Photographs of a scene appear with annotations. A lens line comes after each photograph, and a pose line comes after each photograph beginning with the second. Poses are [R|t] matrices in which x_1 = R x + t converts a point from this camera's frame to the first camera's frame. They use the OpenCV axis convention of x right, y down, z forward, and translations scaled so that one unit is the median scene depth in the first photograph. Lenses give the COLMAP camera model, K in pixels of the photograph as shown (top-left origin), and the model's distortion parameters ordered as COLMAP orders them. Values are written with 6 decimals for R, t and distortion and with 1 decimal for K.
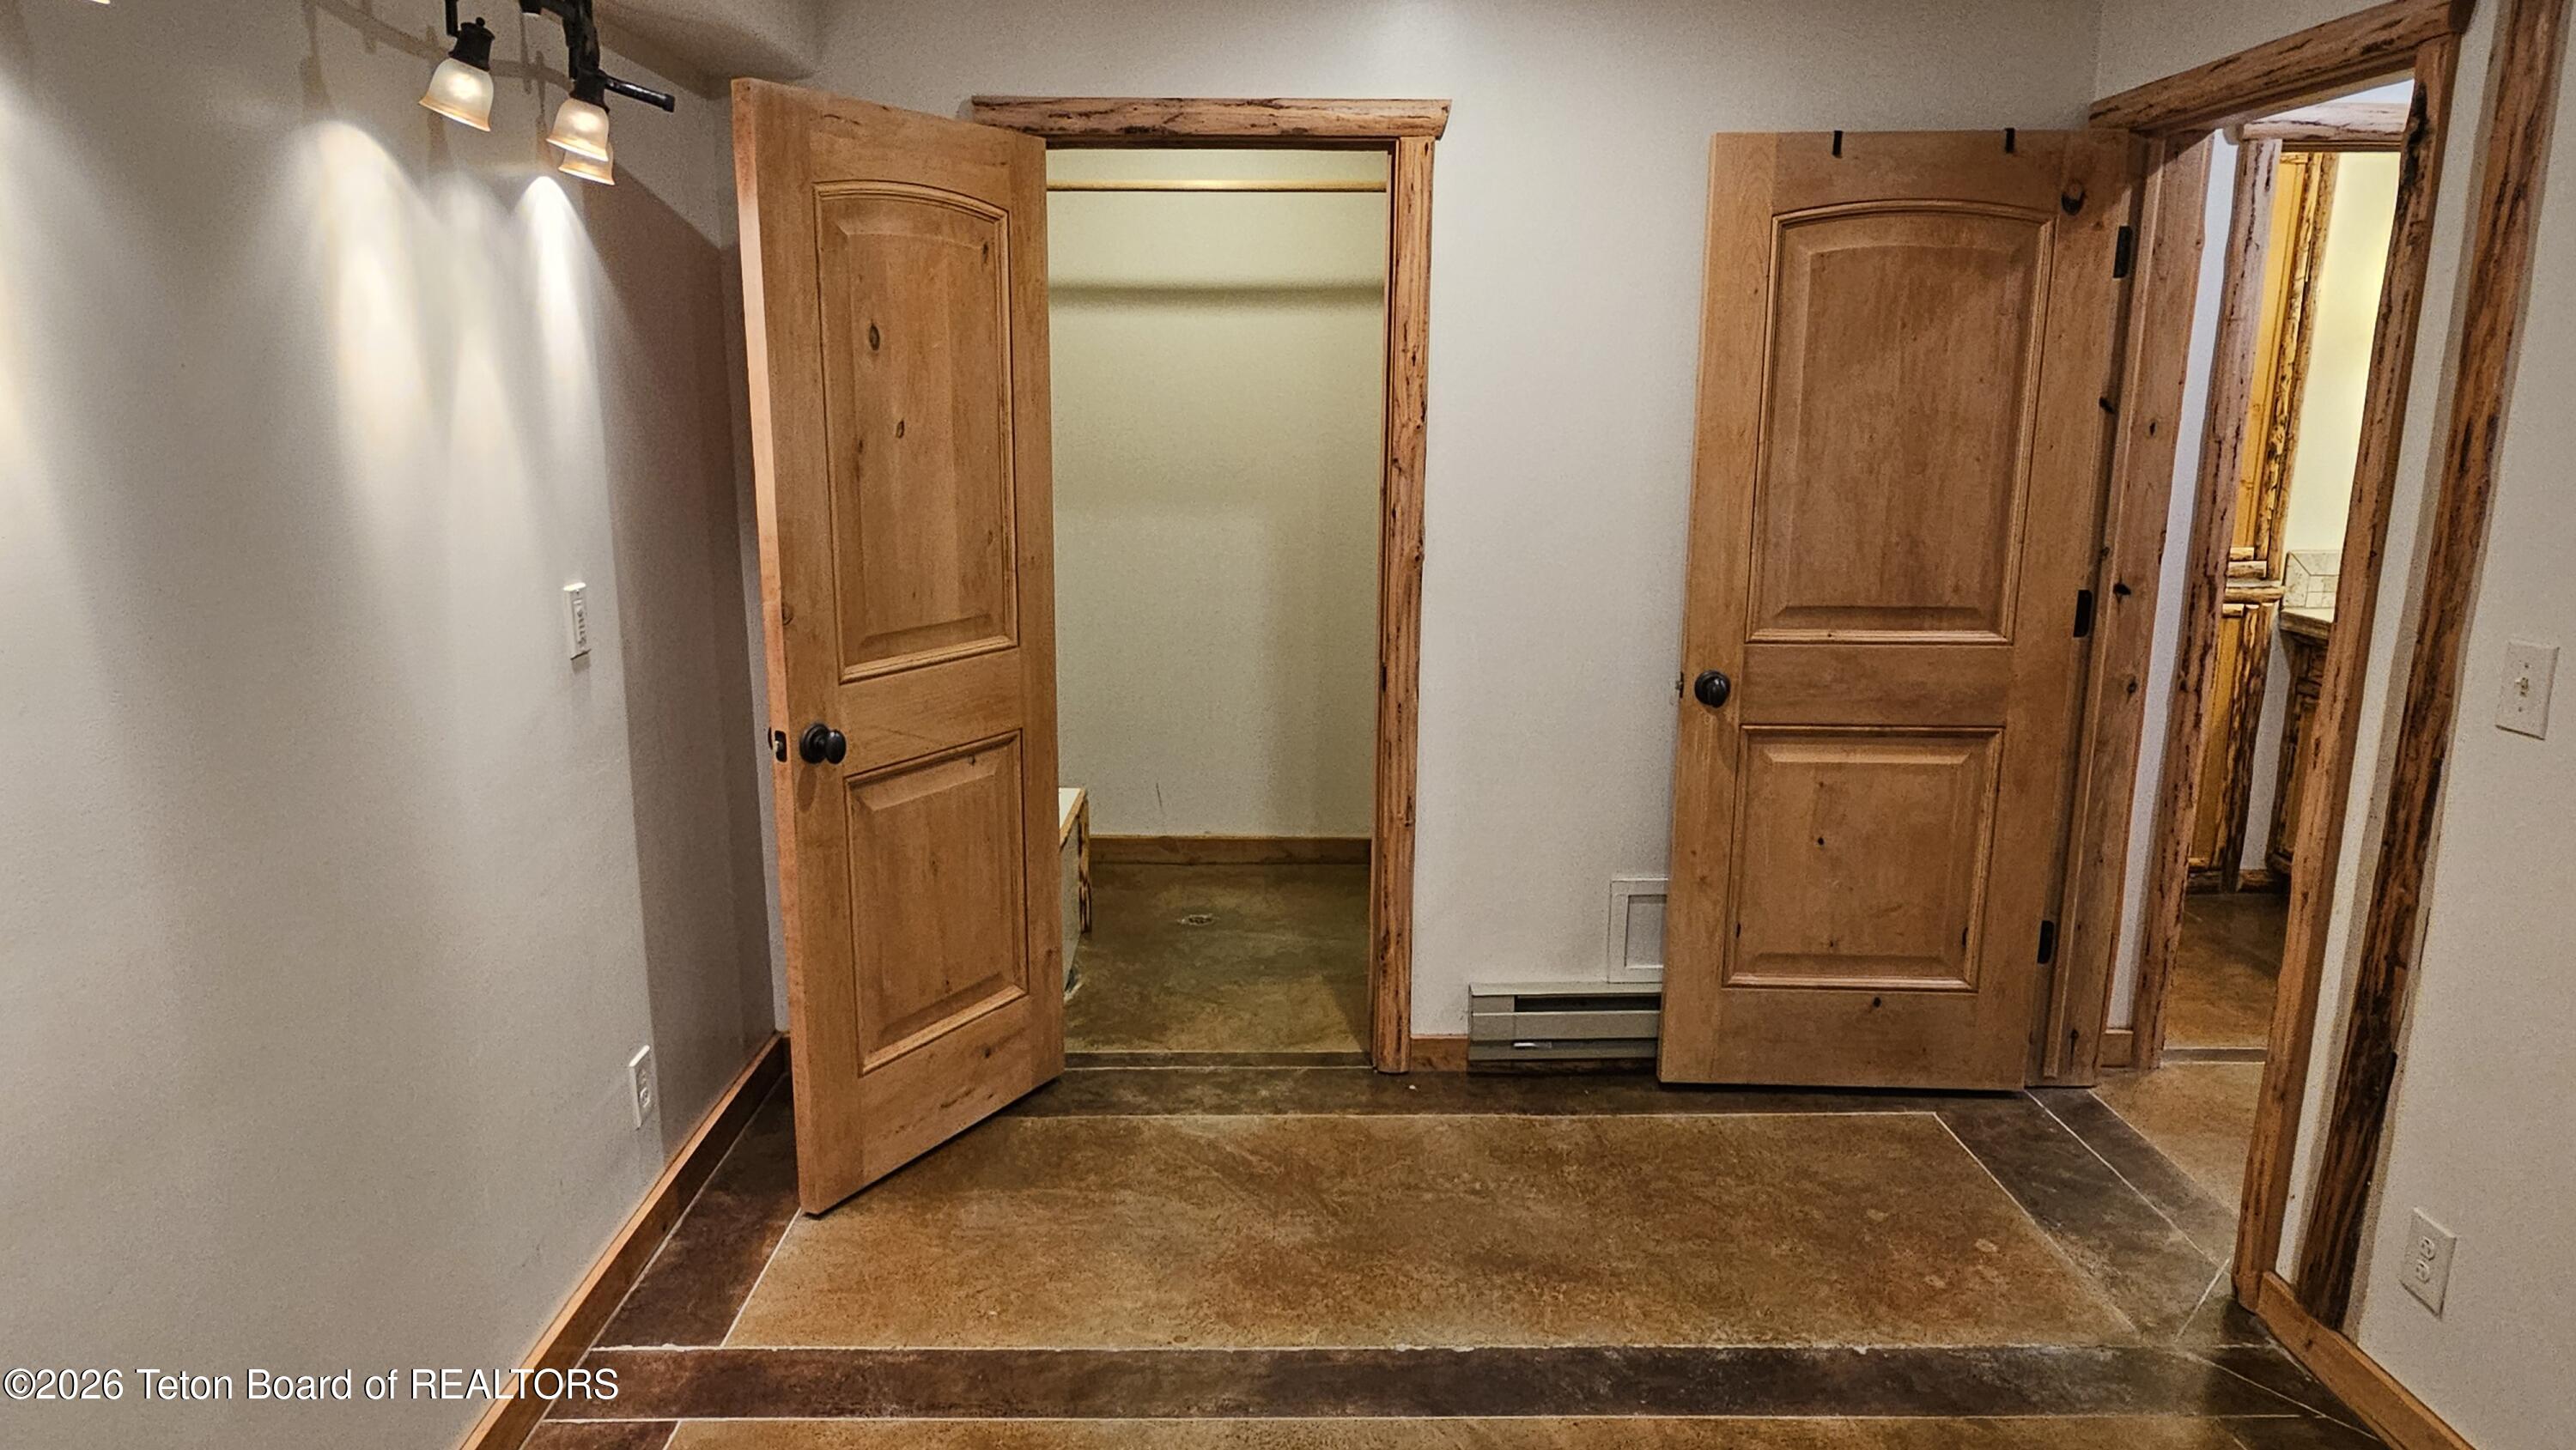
lens RADIAL K [[1479.3, 0, 1296.9], [0, 1479.3, 722.3], [0, 0, 1]] dist [-0.004082, -0.000093]
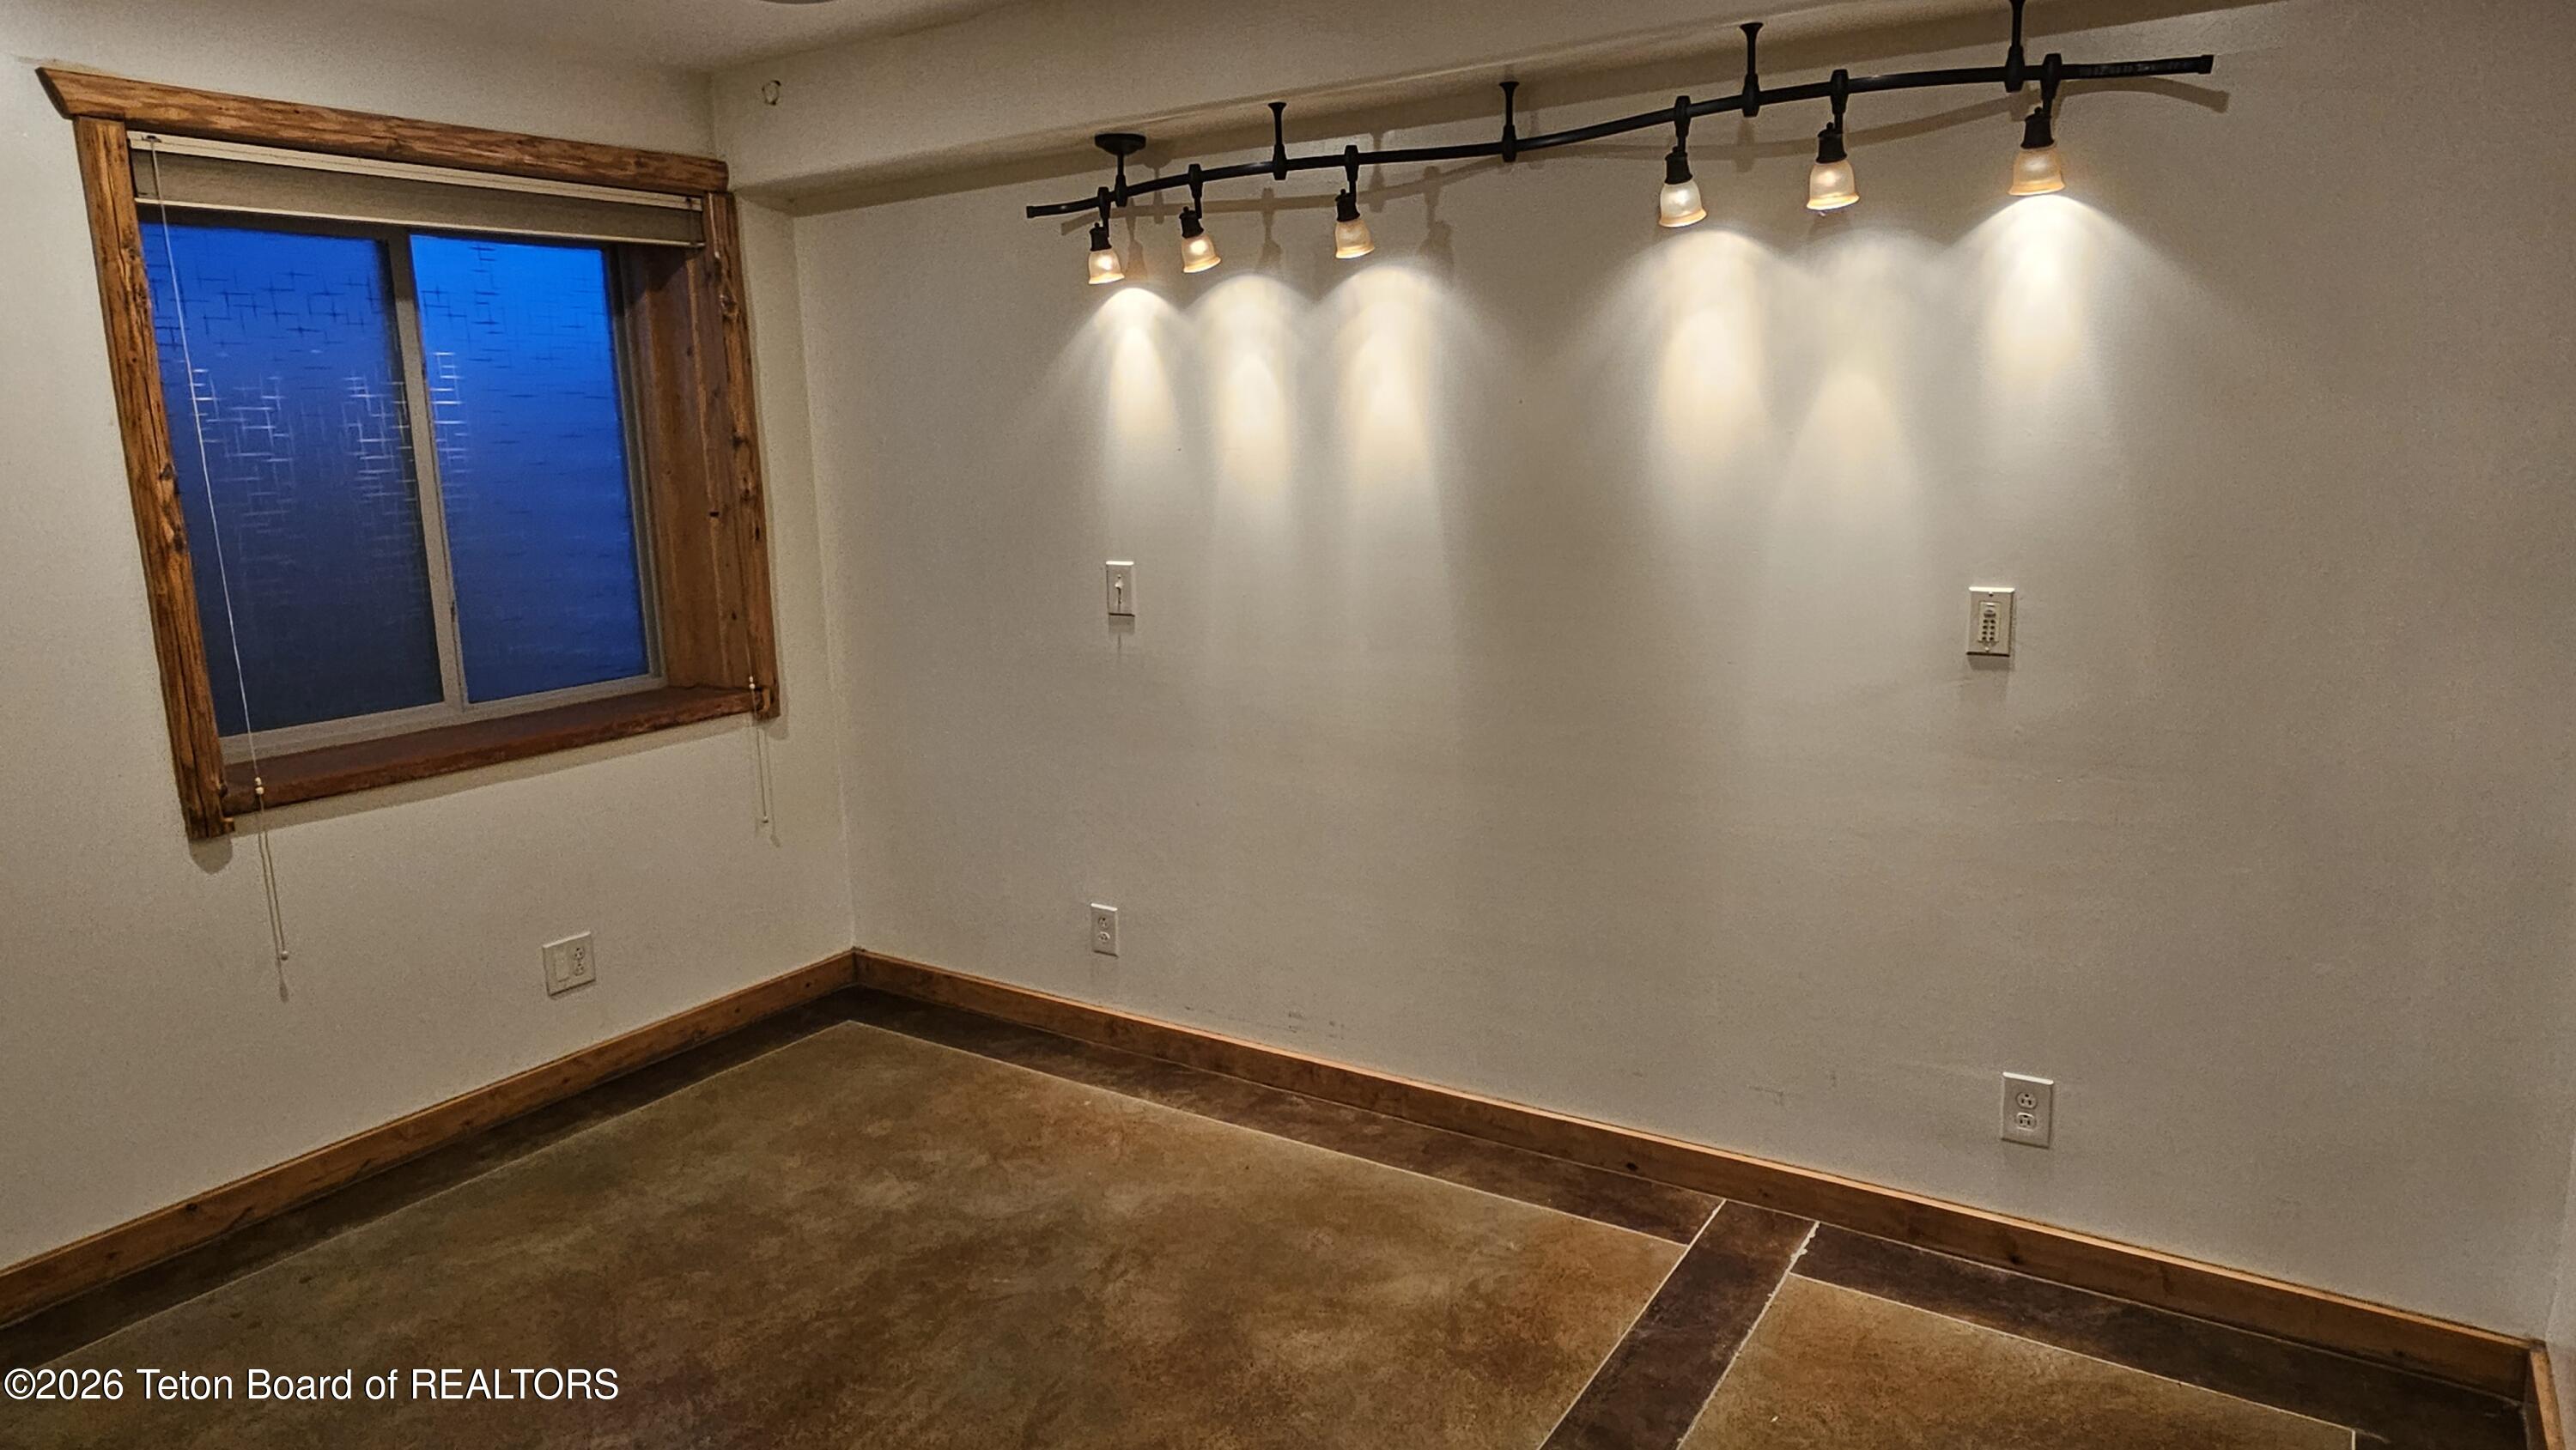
lens RADIAL K [[1575.5, 0, 1286.4], [0, 1575.5, 719.4], [0, 0, 1]] dist [-0.001065, -0.000356]
pose [[-0.551189, 0.174094, -0.816016, 0.784547], [-0.157880, 0.938562, 0.306880, -0.296152], [0.819307, 0.297982, -0.489839, 1.285259]]
